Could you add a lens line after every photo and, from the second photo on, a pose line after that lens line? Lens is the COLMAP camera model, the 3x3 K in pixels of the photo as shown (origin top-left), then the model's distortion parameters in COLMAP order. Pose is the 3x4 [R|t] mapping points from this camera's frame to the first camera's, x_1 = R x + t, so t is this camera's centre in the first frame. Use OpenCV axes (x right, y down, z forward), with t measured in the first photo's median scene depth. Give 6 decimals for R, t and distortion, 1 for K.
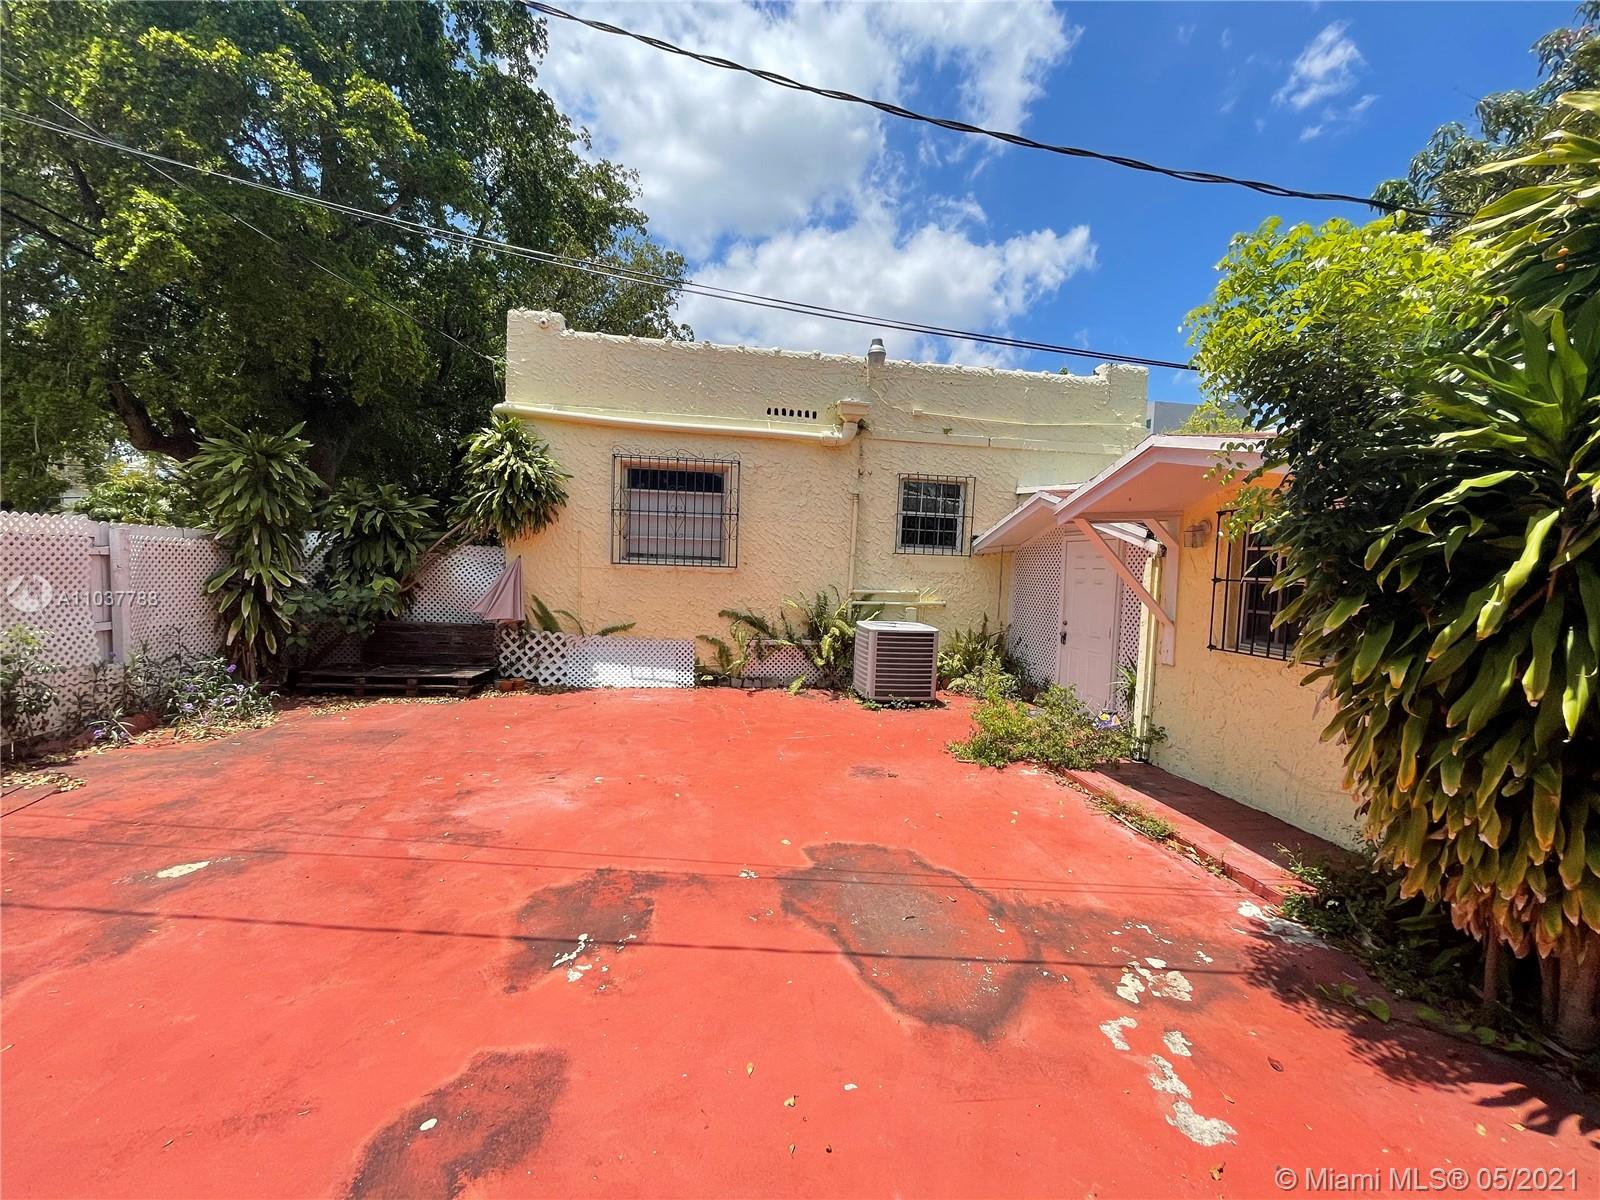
lens RADIAL K [[648.6, 0, 803.7], [0, 648.6, 606.0], [0, 0, 1]] dist [0.003188, -0.001313]
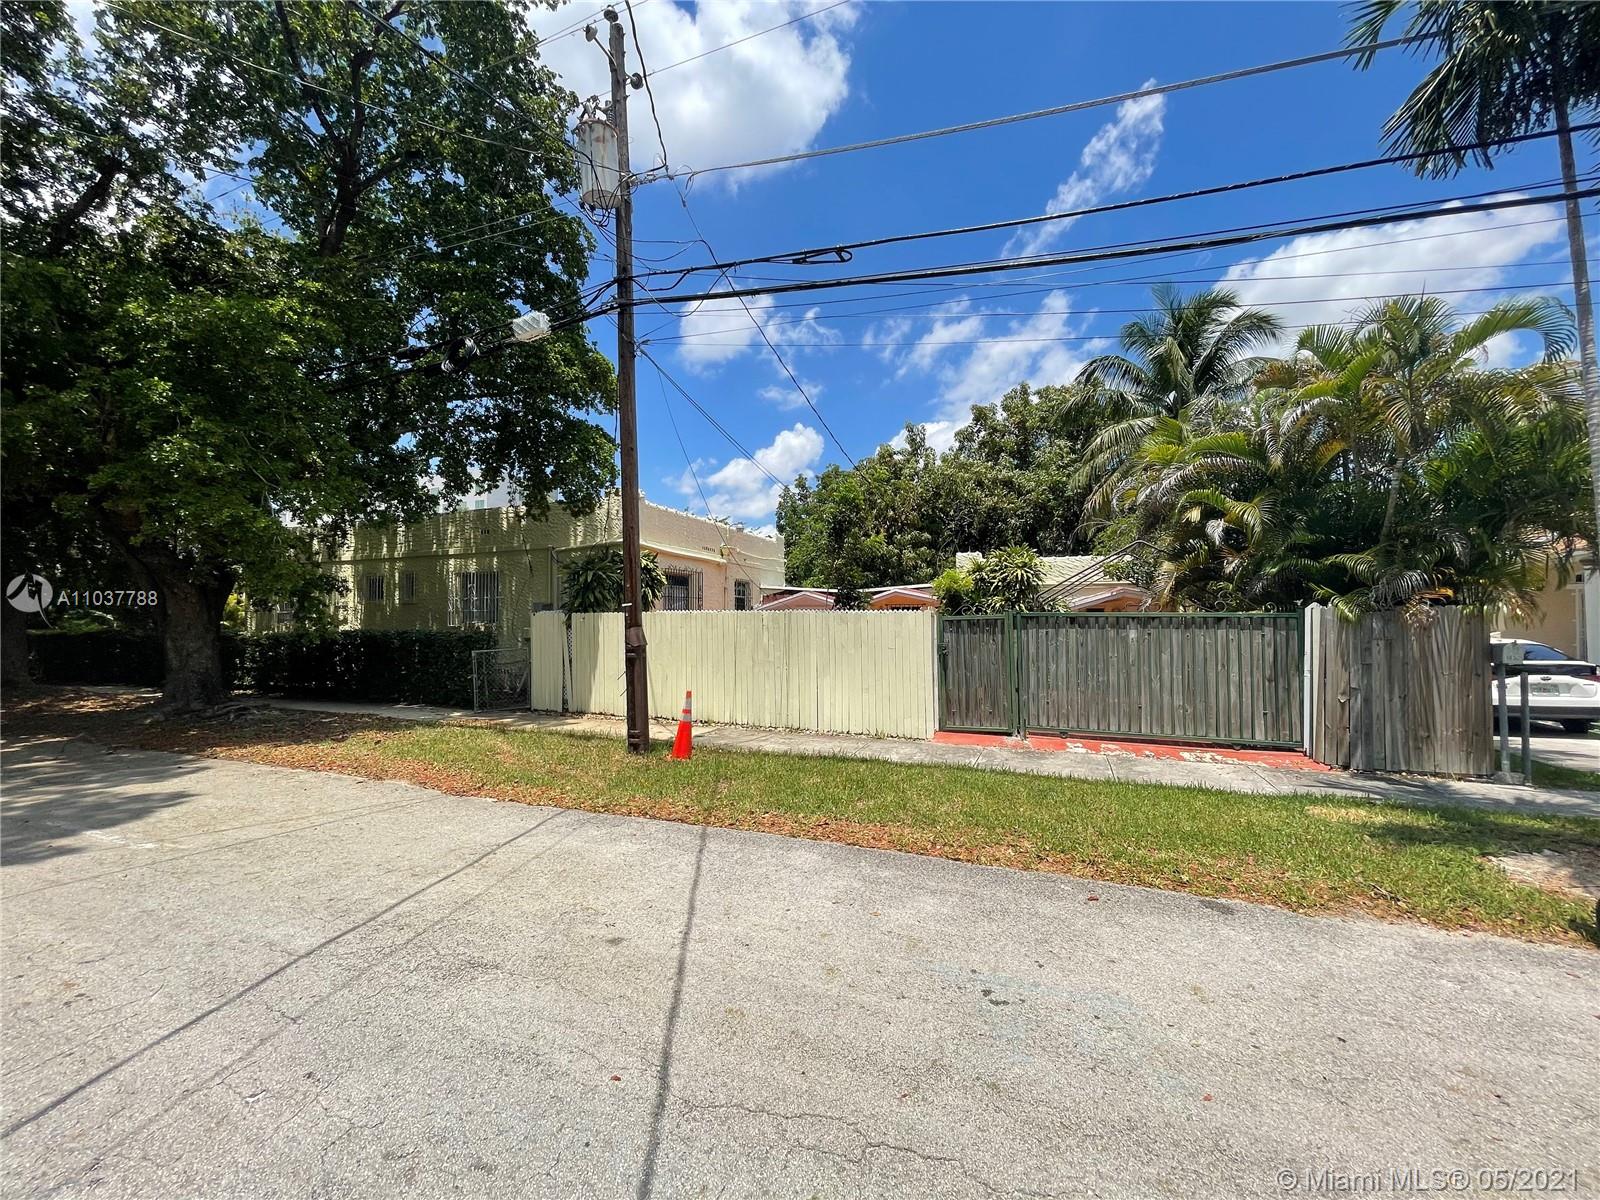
lens RADIAL K [[648.6, 0, 798.1], [0, 648.6, 606.5], [0, 0, 1]] dist [0.003188, -0.001313]
pose [[0.510667, -0.010178, 0.859718, -2.889289], [0.070406, 0.997067, -0.030017, -0.053151], [-0.856891, 0.075858, 0.509886, -0.506772]]
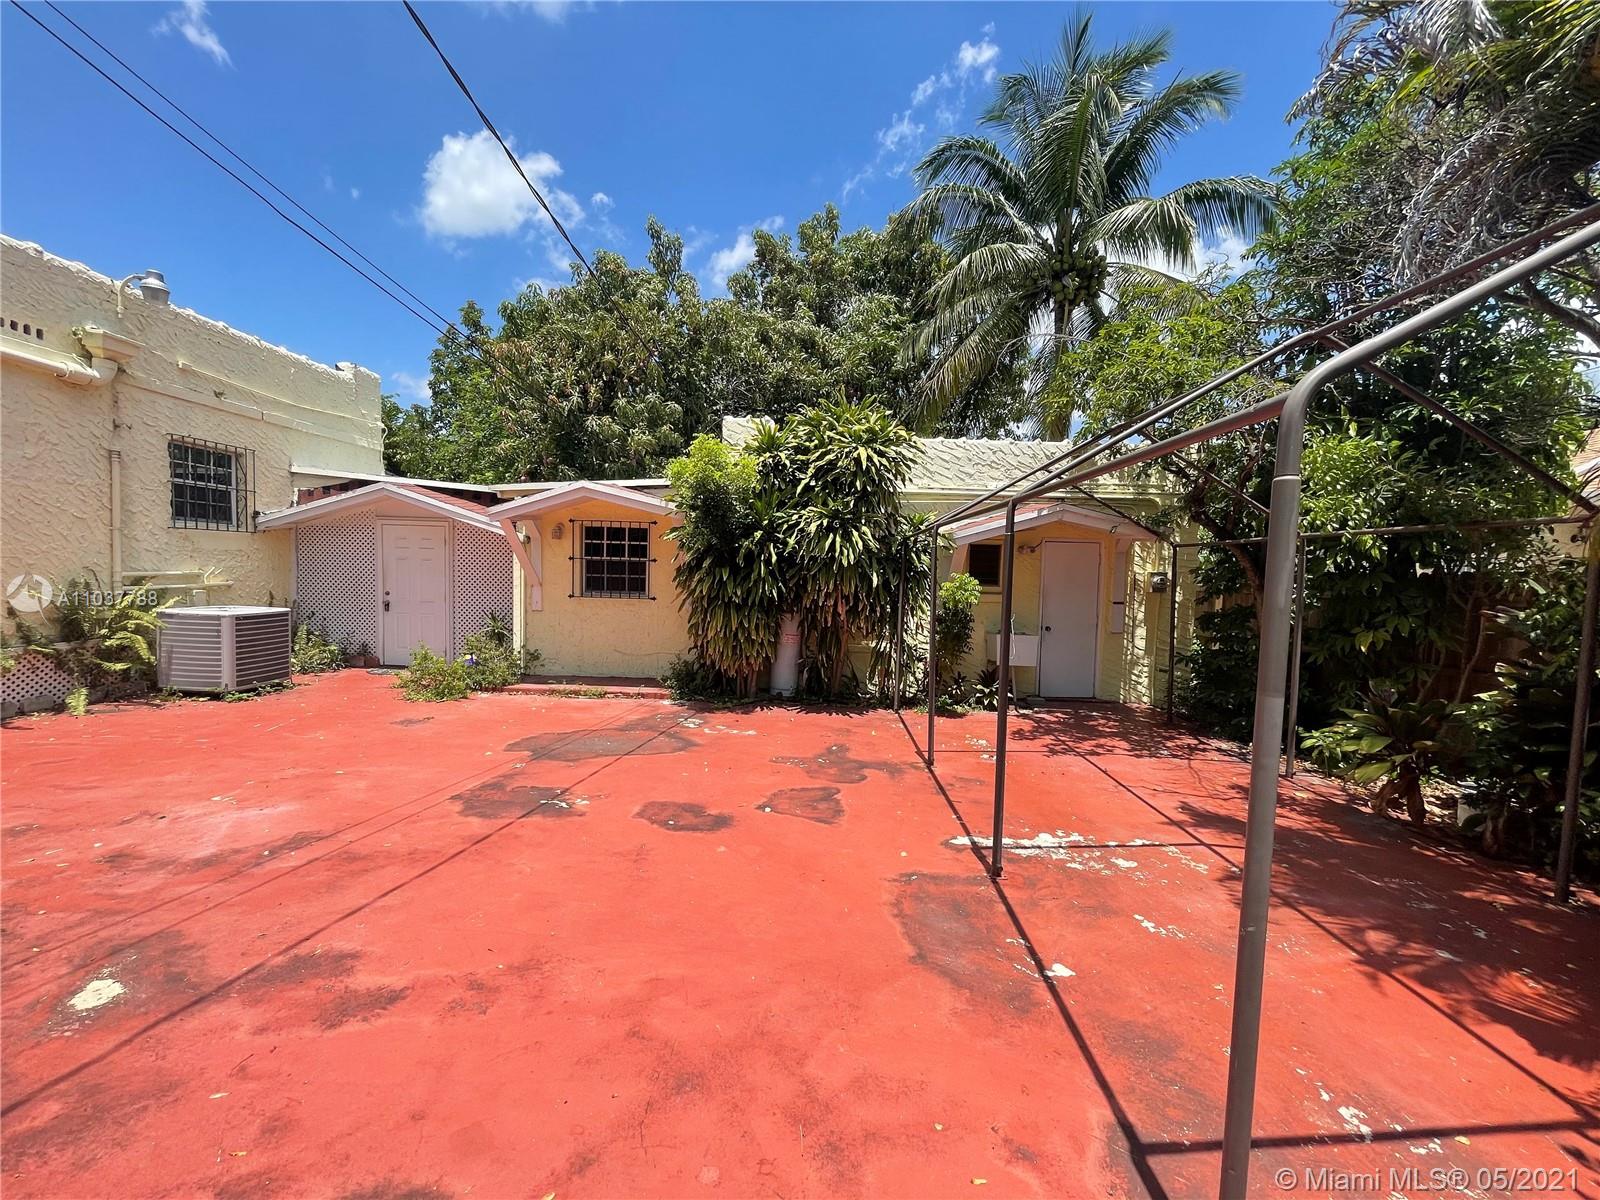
lens RADIAL K [[648.6, 0, 796.7], [0, 648.6, 608.4], [0, 0, 1]] dist [0.003188, -0.001313]
pose [[0.186503, -0.093202, 0.978024, -0.988399], [0.036681, 0.995457, 0.087868, -0.036790], [-0.981769, 0.019487, 0.189074, 0.061324]]
